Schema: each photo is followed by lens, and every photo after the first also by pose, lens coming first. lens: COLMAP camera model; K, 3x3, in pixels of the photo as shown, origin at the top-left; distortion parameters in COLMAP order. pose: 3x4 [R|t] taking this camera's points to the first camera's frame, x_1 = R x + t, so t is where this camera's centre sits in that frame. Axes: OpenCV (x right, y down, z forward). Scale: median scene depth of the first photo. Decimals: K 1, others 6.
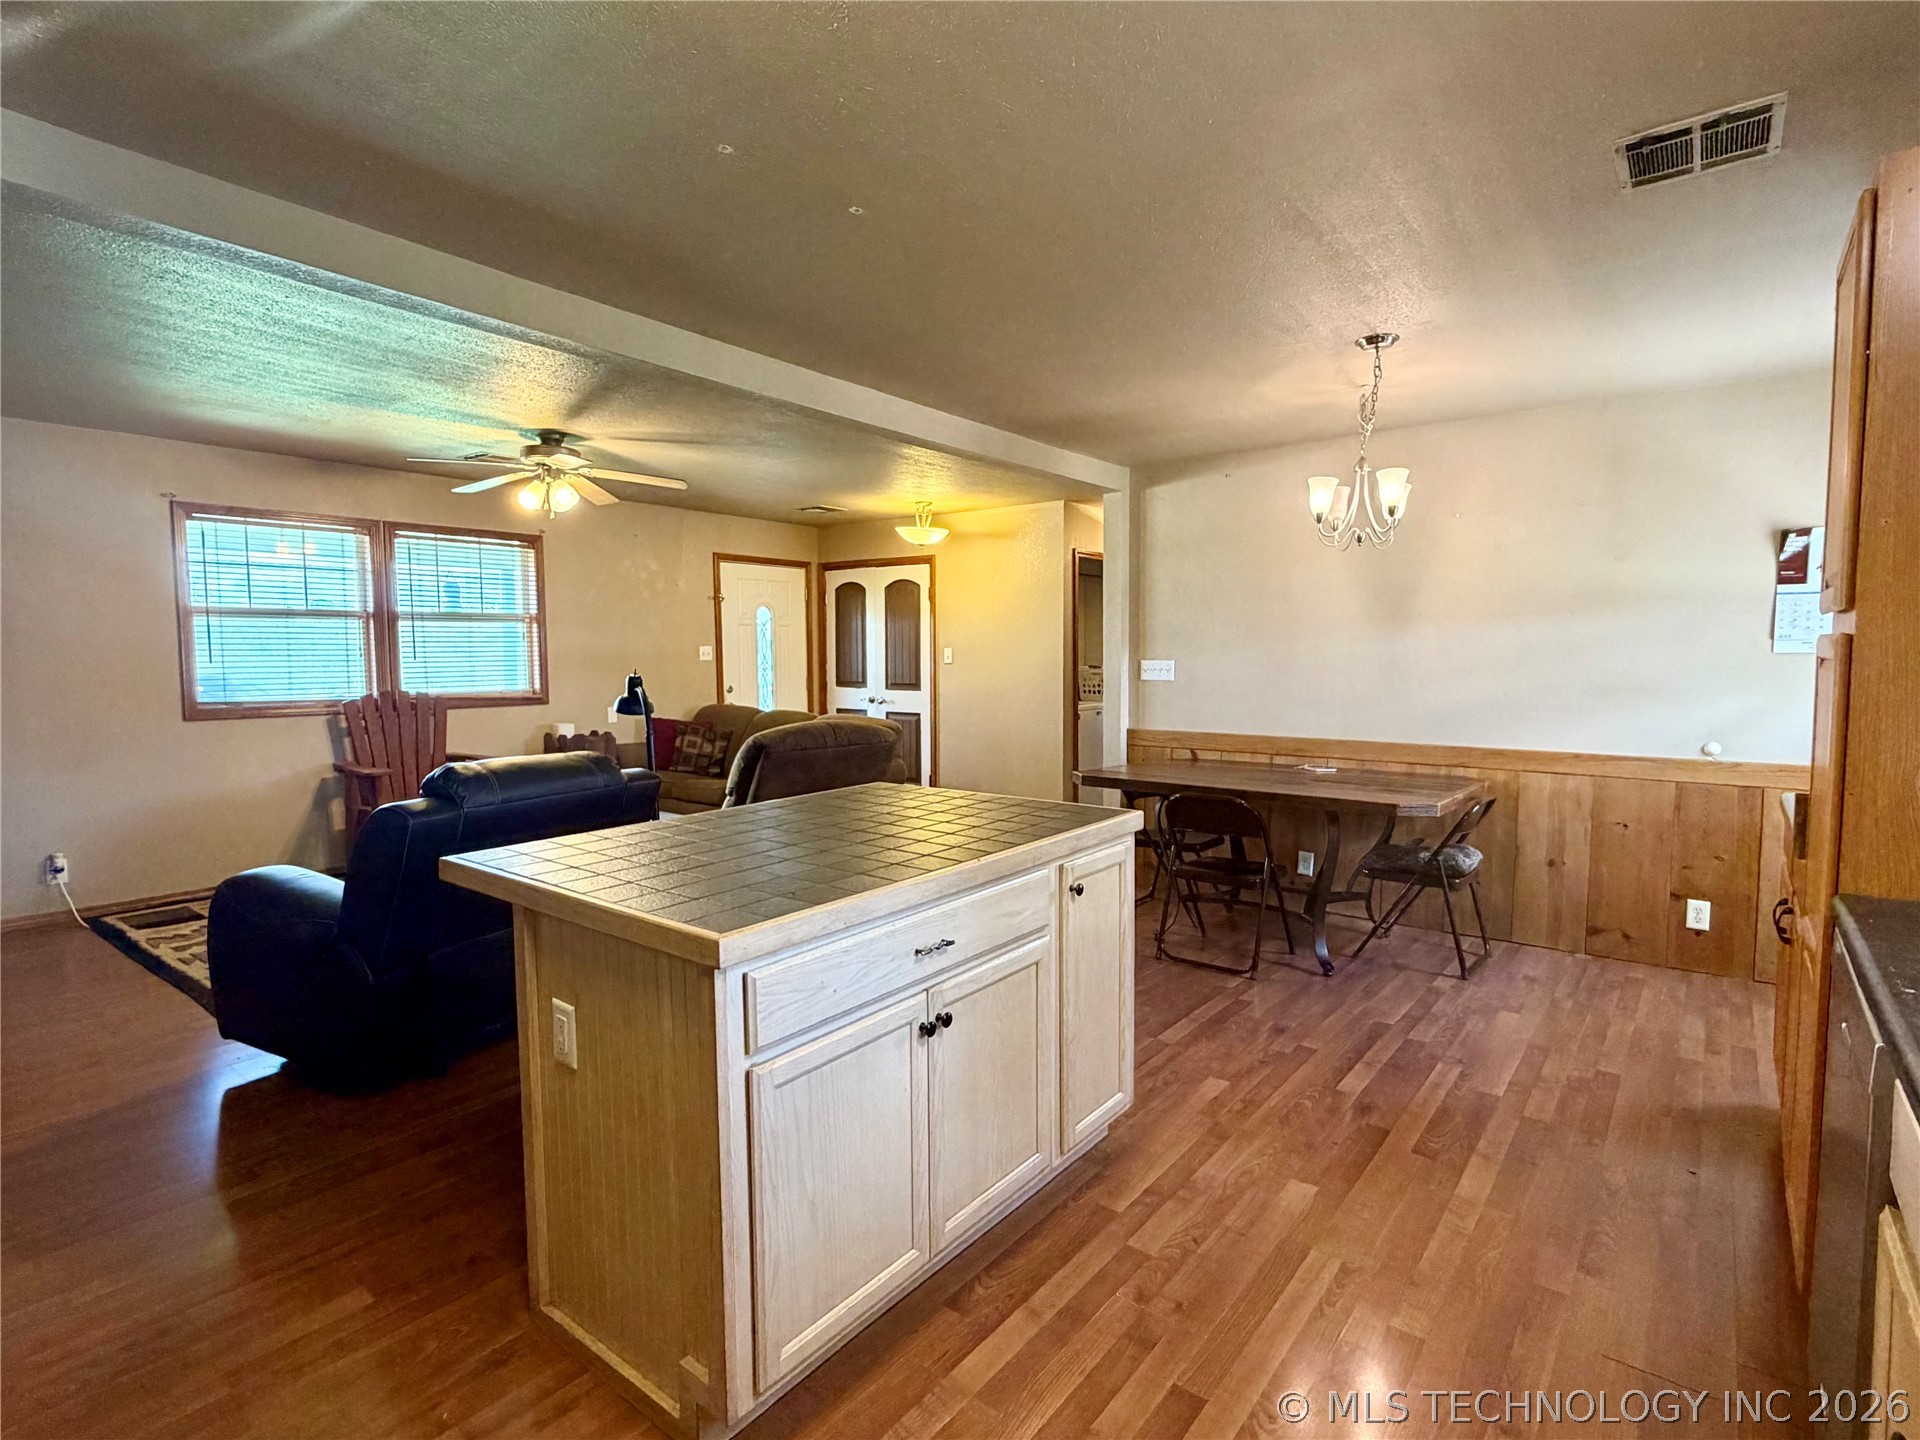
lens RADIAL K [[956.0, 0, 965.3], [0, 956.0, 719.3], [0, 0, 1]] dist [-0.001100, 0.001150]
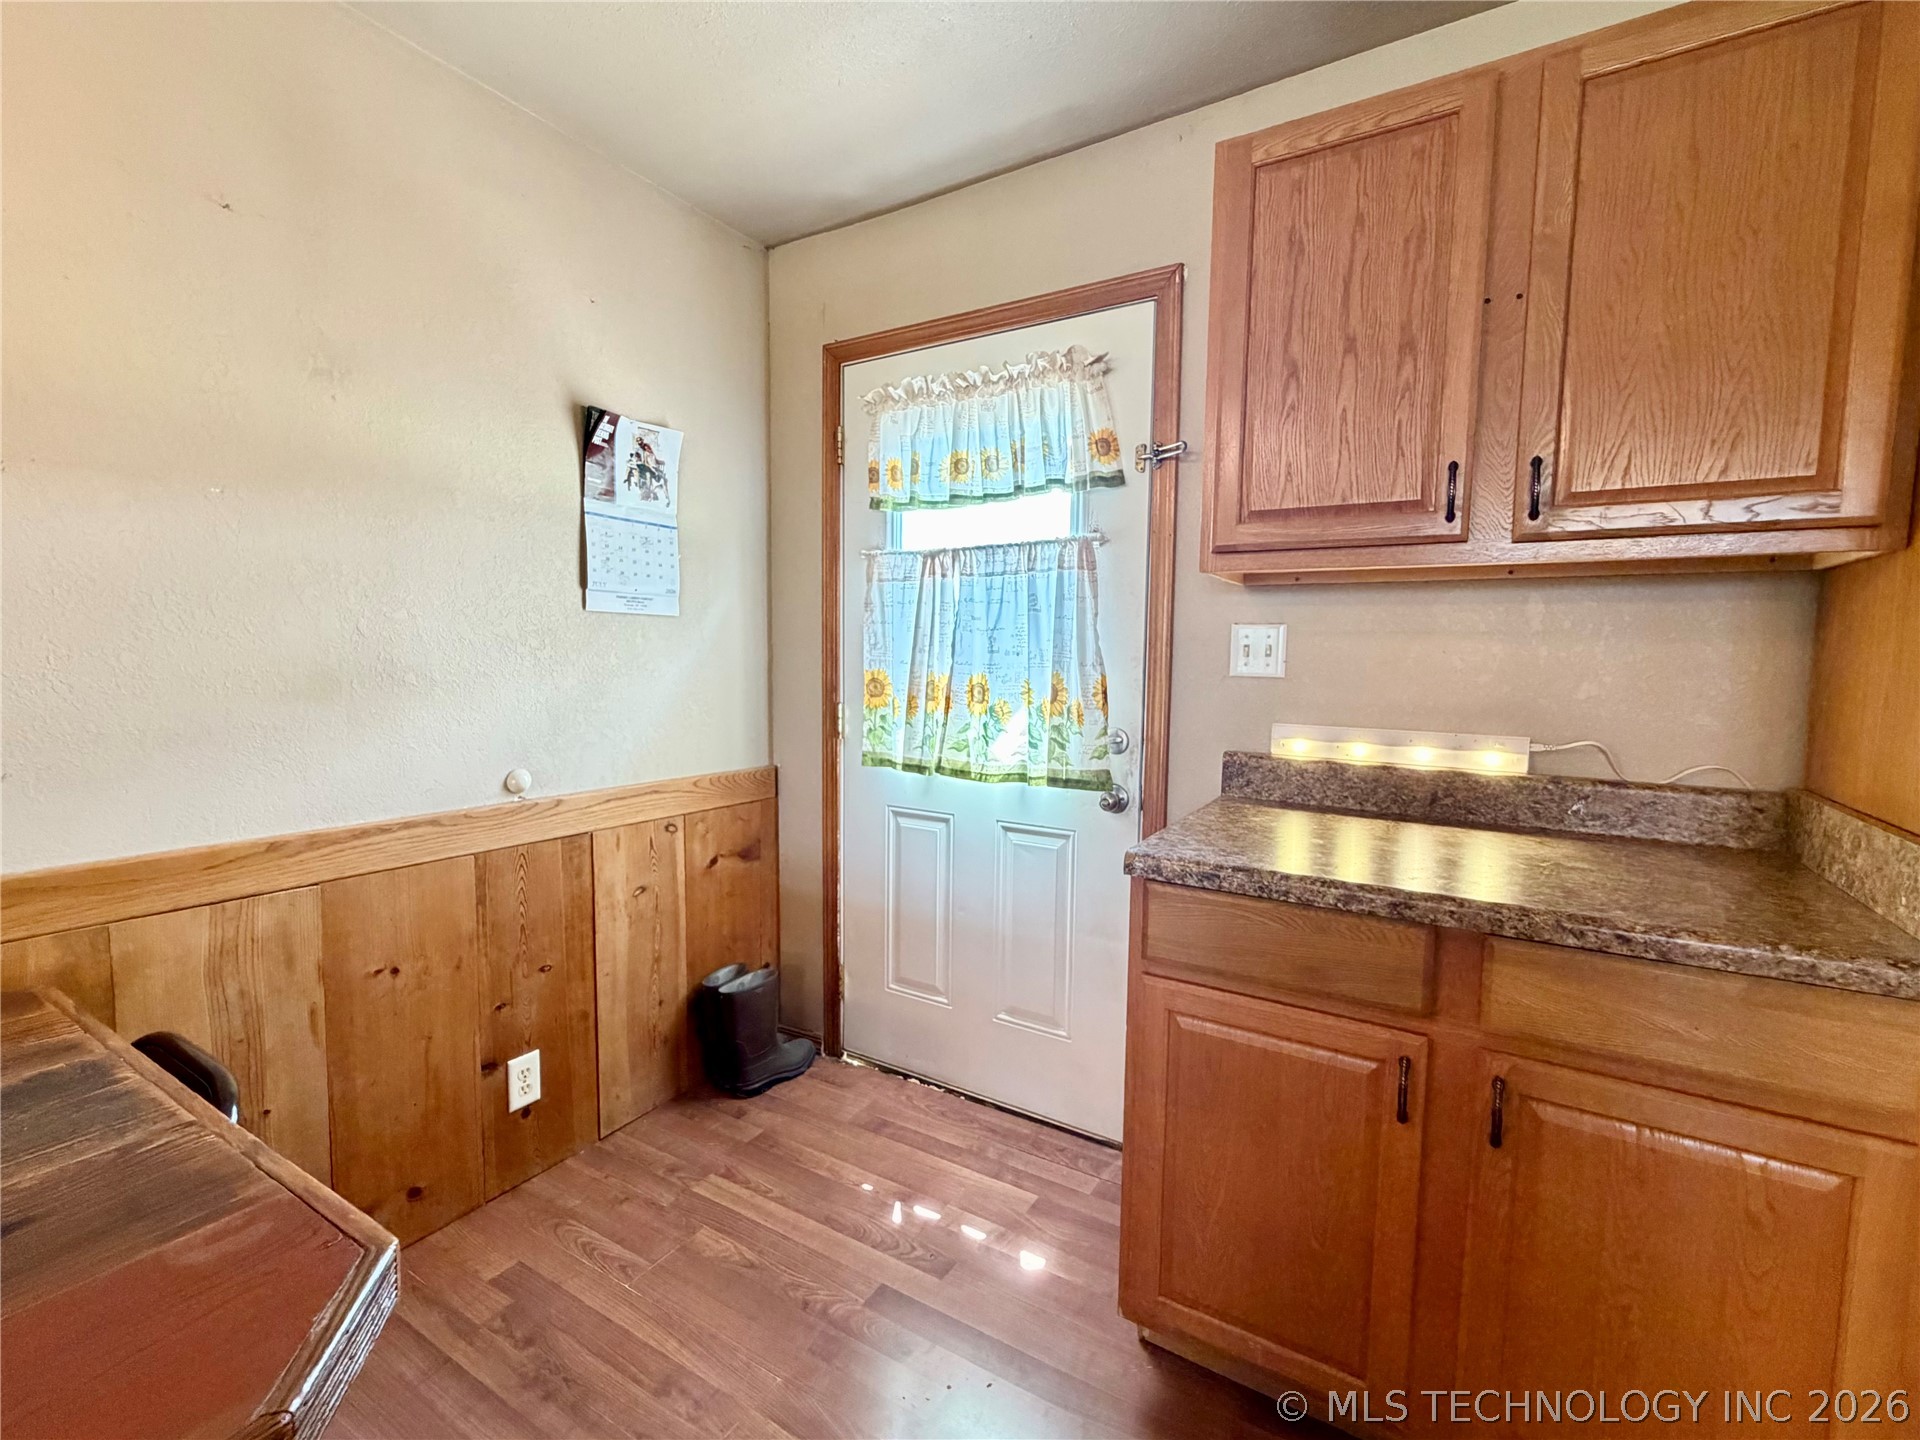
lens RADIAL K [[835.0, 0, 955.0], [0, 835.0, 721.5], [0, 0, 1]] dist [-0.000582, -0.000494]
pose [[-0.129193, -0.075967, 0.988705, 0.263815], [0.053950, 0.995046, 0.083503, -0.029192], [-0.990151, 0.064129, -0.124455, 0.778804]]
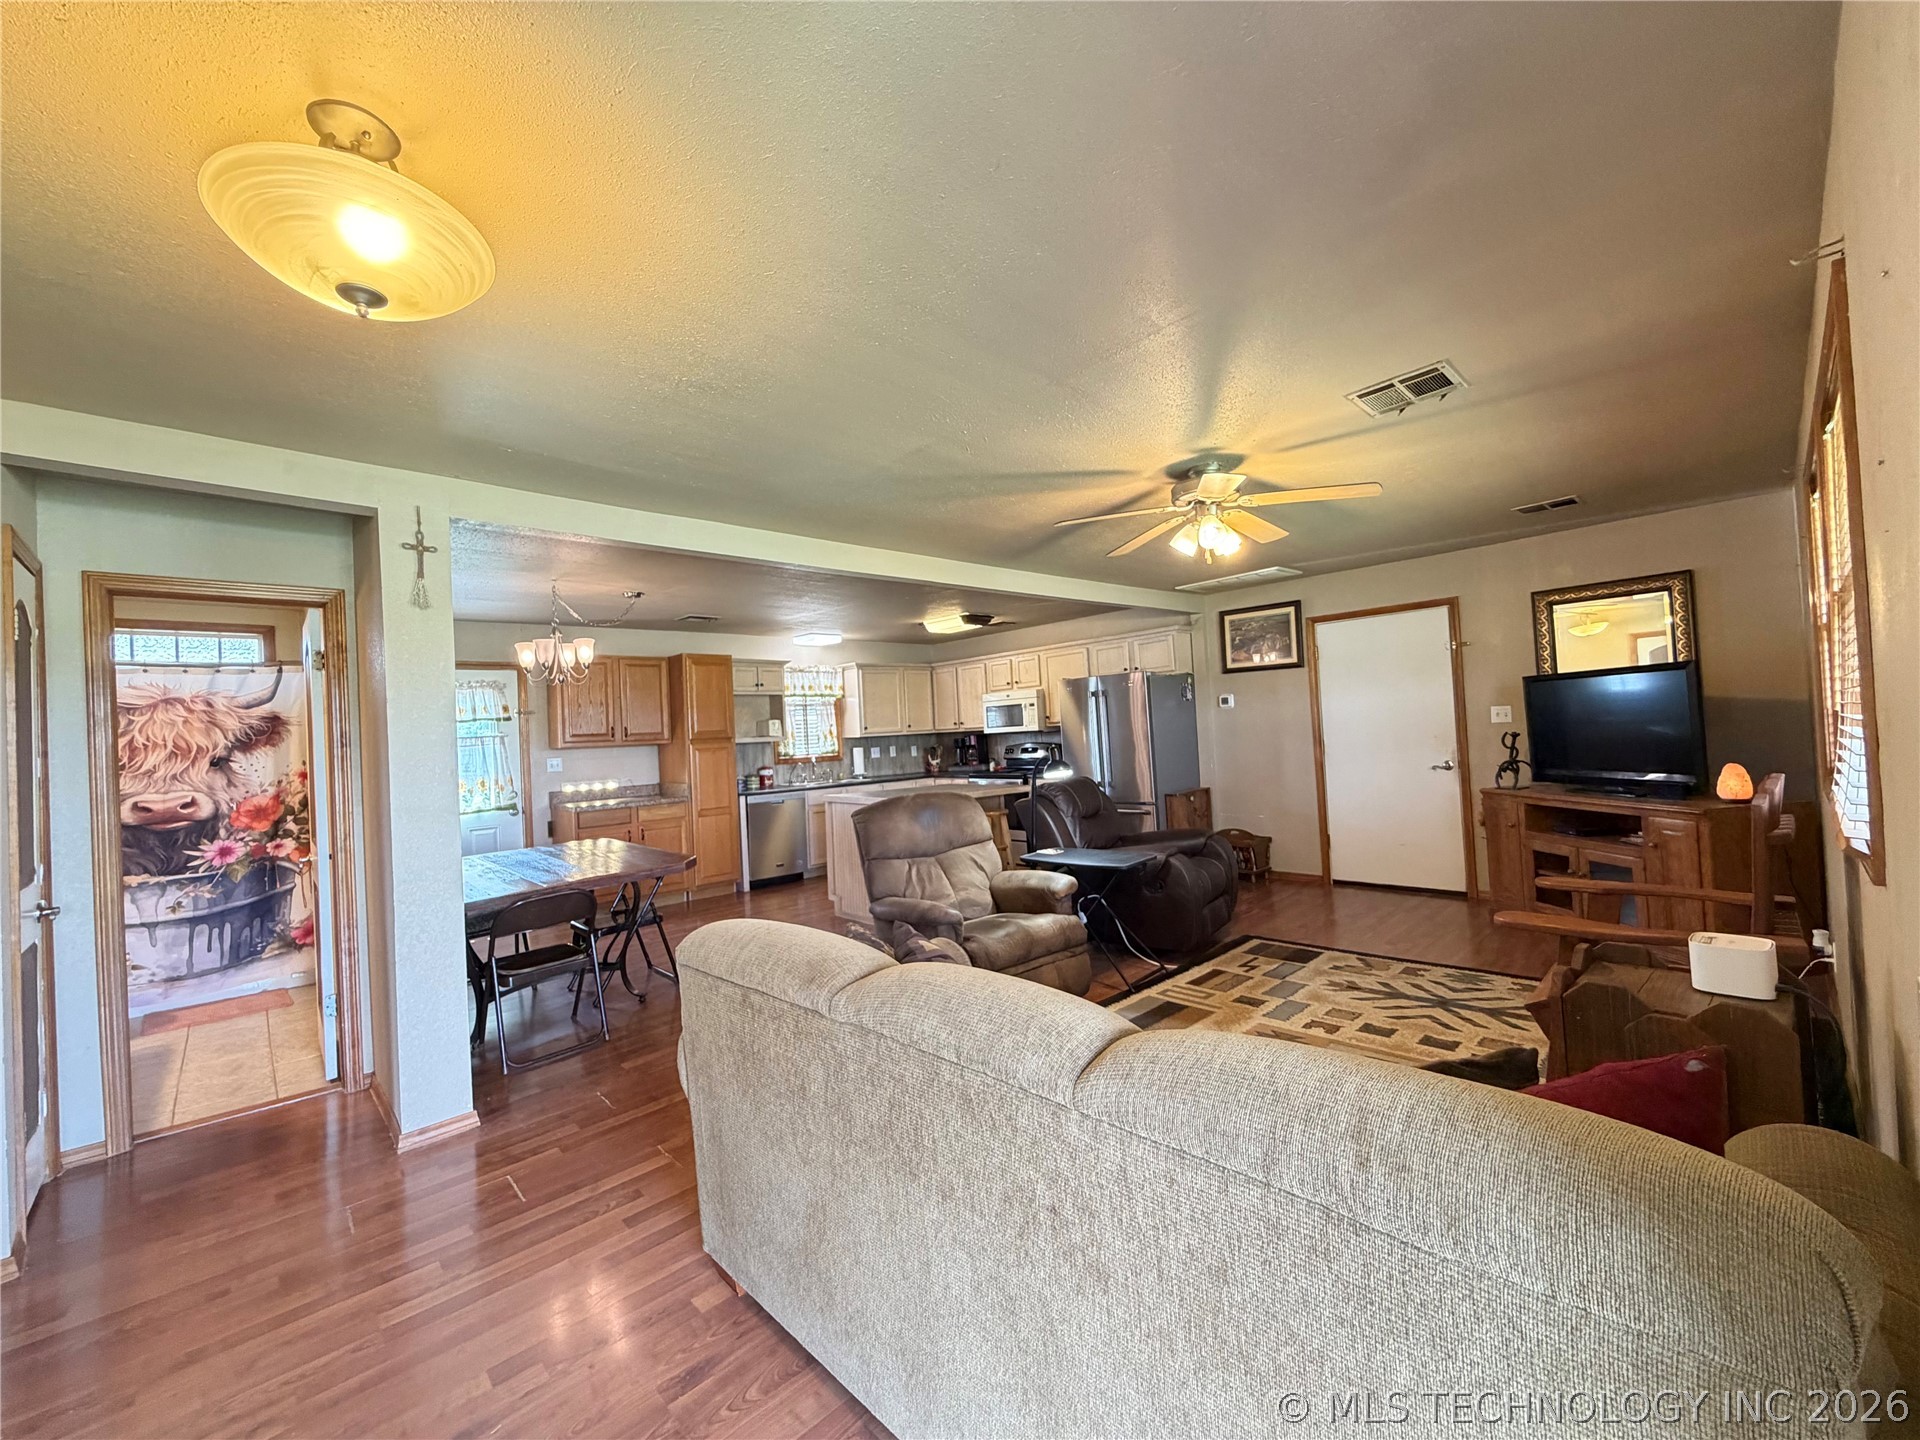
lens RADIAL K [[770.2, 0, 957.4], [0, 770.2, 722.1], [0, 0, 1]] dist [-0.000884, 0.000427]
pose [[-0.989477, 0.055102, 0.133786, -0.346857], [0.062702, 0.996610, 0.053268, -0.141160], [-0.130397, 0.061096, -0.989578, 2.010636]]
